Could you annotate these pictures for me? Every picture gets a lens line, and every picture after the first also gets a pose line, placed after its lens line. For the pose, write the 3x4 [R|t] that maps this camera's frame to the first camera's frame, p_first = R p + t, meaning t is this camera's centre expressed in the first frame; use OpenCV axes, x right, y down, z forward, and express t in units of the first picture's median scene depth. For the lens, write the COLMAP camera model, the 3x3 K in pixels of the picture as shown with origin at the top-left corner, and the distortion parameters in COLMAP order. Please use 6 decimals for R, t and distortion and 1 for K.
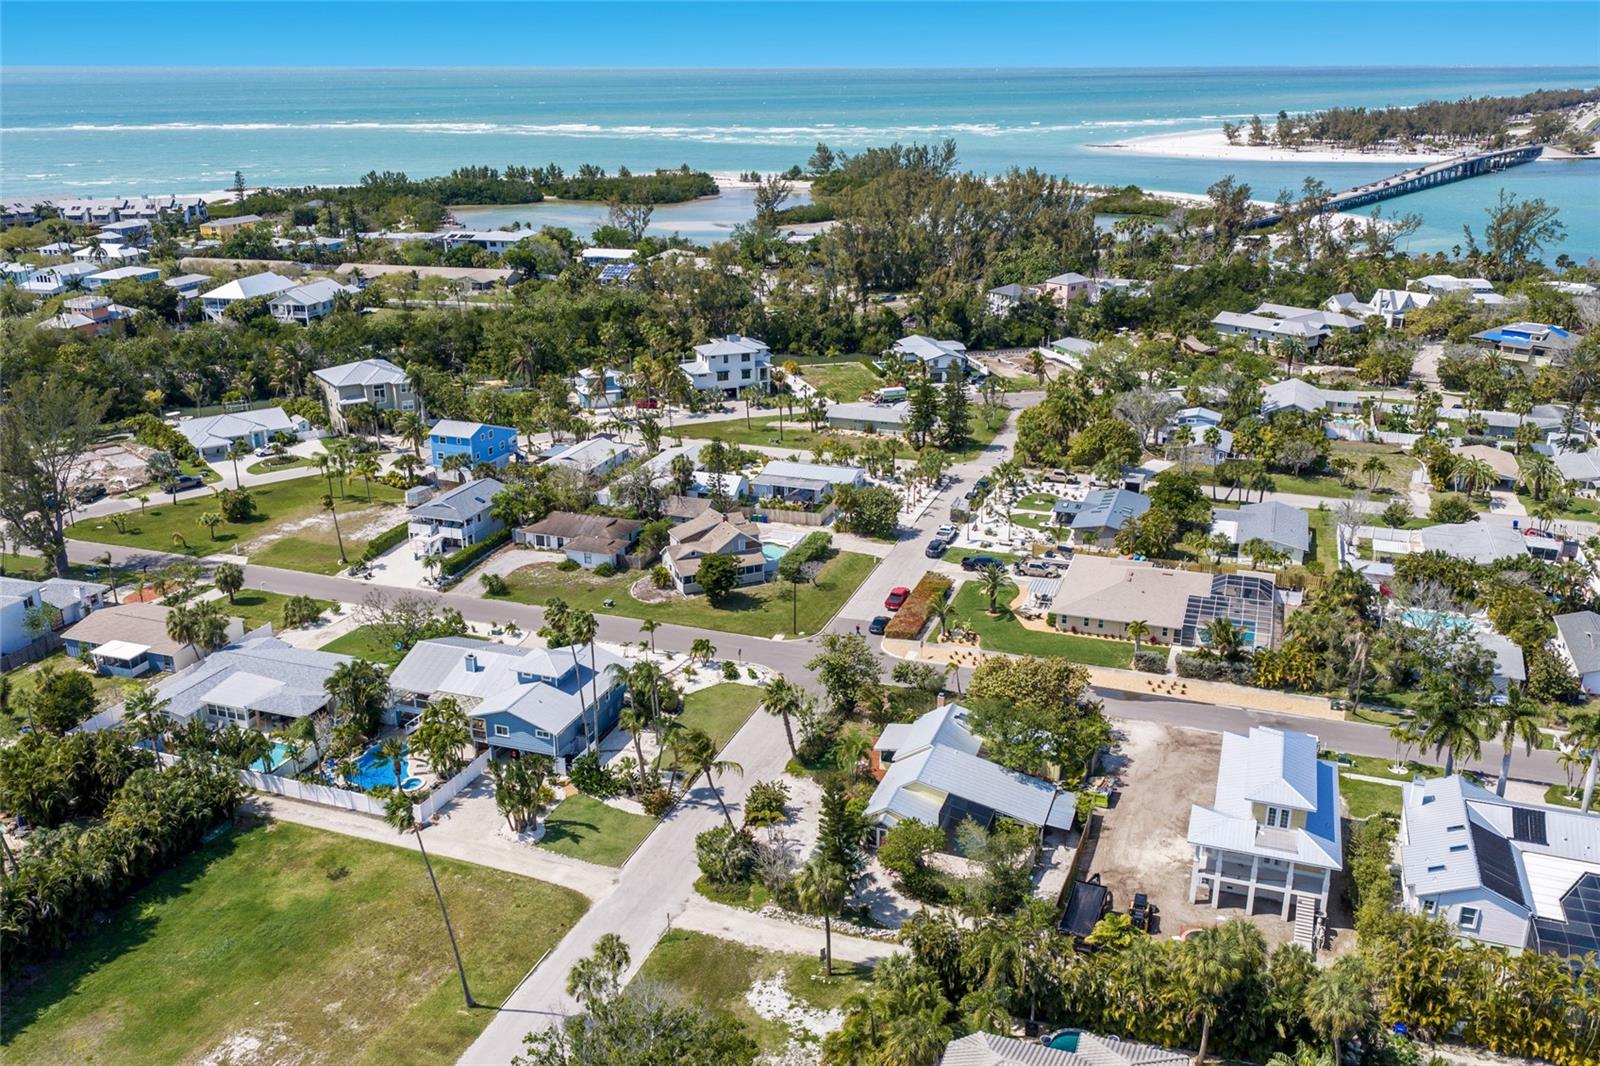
lens RADIAL K [[1347.9, 0, 800.0], [0, 1347.9, 533.0], [0, 0, 1]] dist [0.032846, -0.036077]
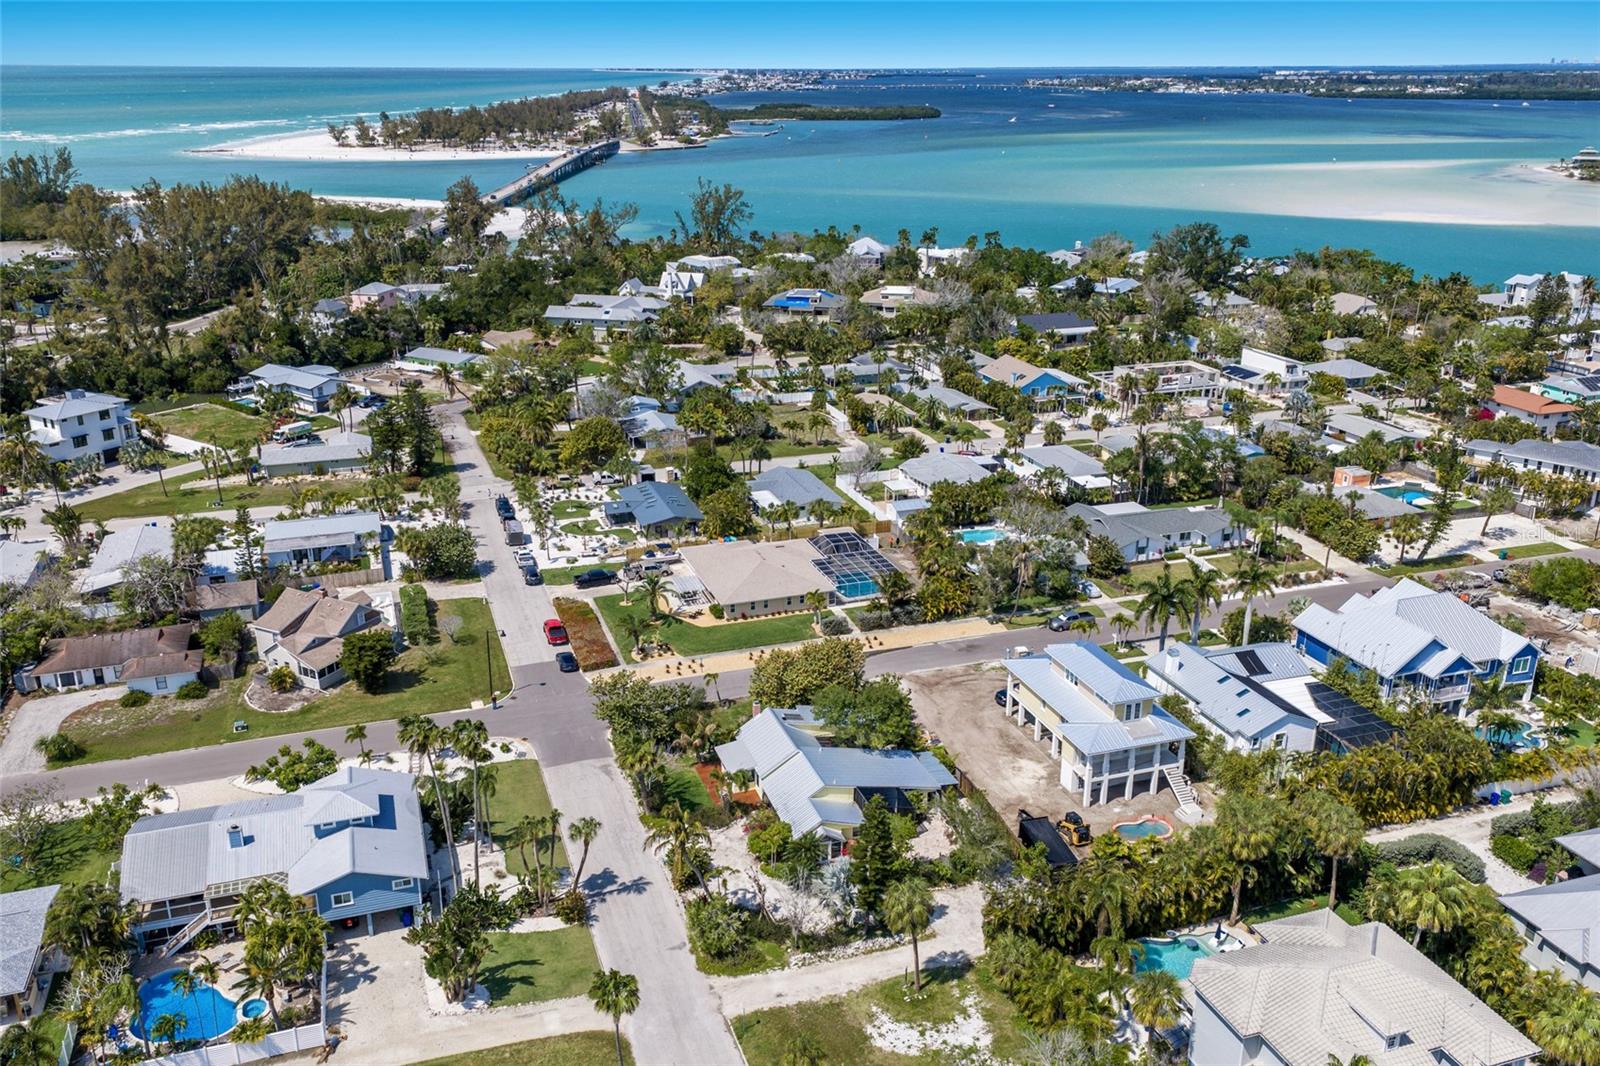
lens RADIAL K [[1321.3, 0, 800.0], [0, 1321.3, 533.0], [0, 0, 1]] dist [0.047763, -0.038864]
pose [[0.783159, -0.203891, 0.587444, -0.273307], [0.201452, 0.976957, 0.070515, -0.042049], [-0.588285, 0.063117, 0.806186, 0.124867]]
